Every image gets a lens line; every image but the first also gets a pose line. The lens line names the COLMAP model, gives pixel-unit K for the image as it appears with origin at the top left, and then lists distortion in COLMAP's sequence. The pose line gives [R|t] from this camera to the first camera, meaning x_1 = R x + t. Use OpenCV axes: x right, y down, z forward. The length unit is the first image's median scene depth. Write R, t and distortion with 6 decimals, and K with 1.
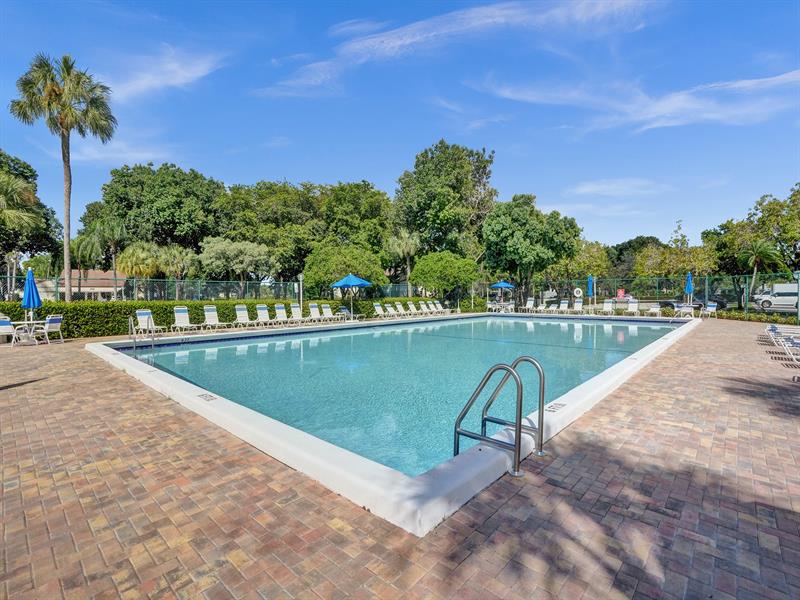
lens RADIAL K [[394.0, 0, 400.0], [0, 394.0, 300.0], [0, 0, 1]] dist [-0.063692, 0.027089]
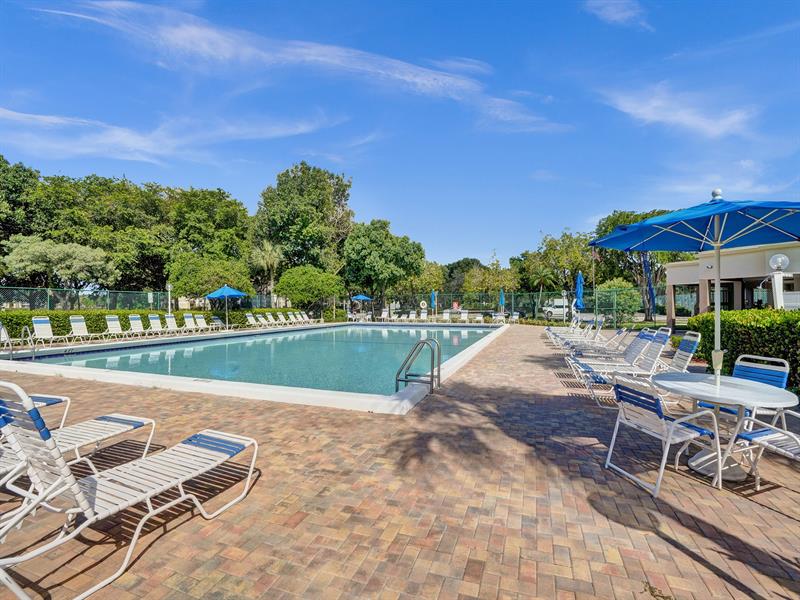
lens RADIAL K [[394.0, 0, 400.0], [0, 394.0, 300.0], [0, 0, 1]] dist [-0.063692, 0.027089]
pose [[0.923240, 0.010714, 0.384073, -0.070930], [0.000720, 0.999561, -0.029612, 0.002508], [-0.384222, 0.027615, 0.922828, -0.090821]]
